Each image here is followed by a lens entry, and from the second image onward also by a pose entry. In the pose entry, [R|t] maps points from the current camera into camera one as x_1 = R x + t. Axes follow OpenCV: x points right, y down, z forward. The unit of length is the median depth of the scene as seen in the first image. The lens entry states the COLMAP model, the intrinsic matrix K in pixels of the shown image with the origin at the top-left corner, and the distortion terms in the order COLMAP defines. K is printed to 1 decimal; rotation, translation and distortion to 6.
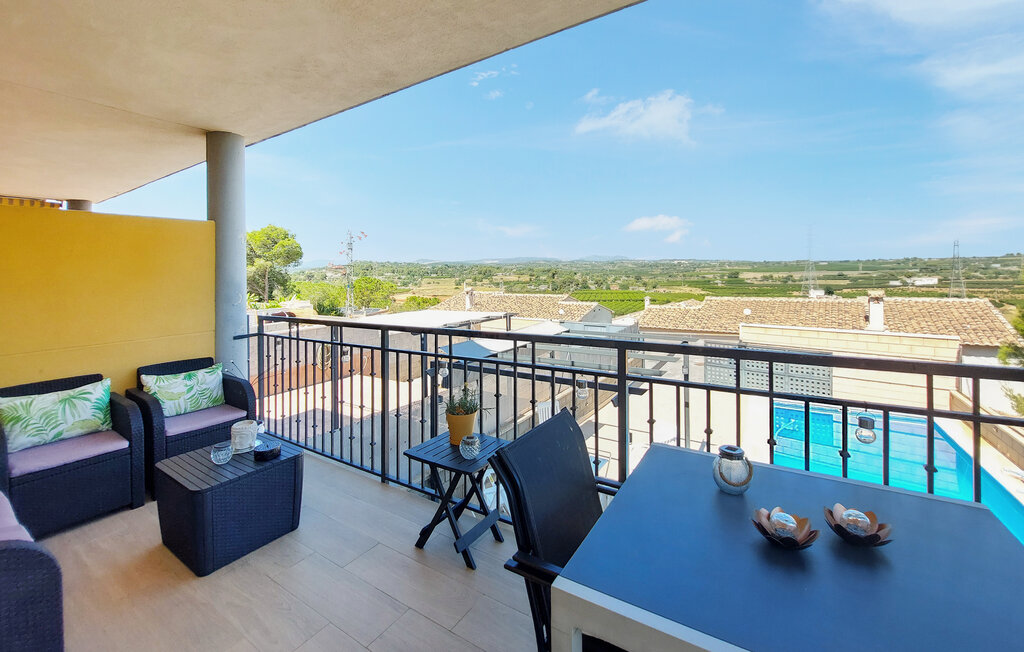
lens RADIAL K [[438.8, 0, 507.4], [0, 438.8, 275.0], [0, 0, 1]] dist [-0.002429, -0.010222]
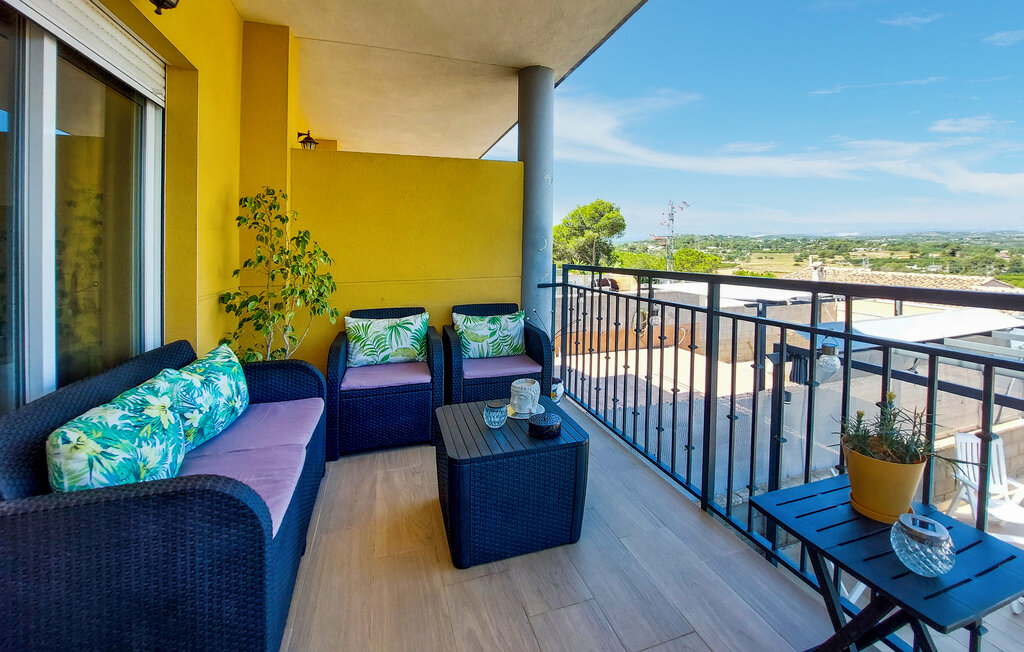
lens RADIAL K [[406.6, 0, 513.8], [0, 406.6, 274.4], [0, 0, 1]] dist [-0.011061, -0.000060]
pose [[0.755175, 0.038548, -0.654389, -0.106687], [-0.005519, 0.998608, 0.052455, 0.079799], [0.655501, -0.036001, 0.754336, 0.337848]]
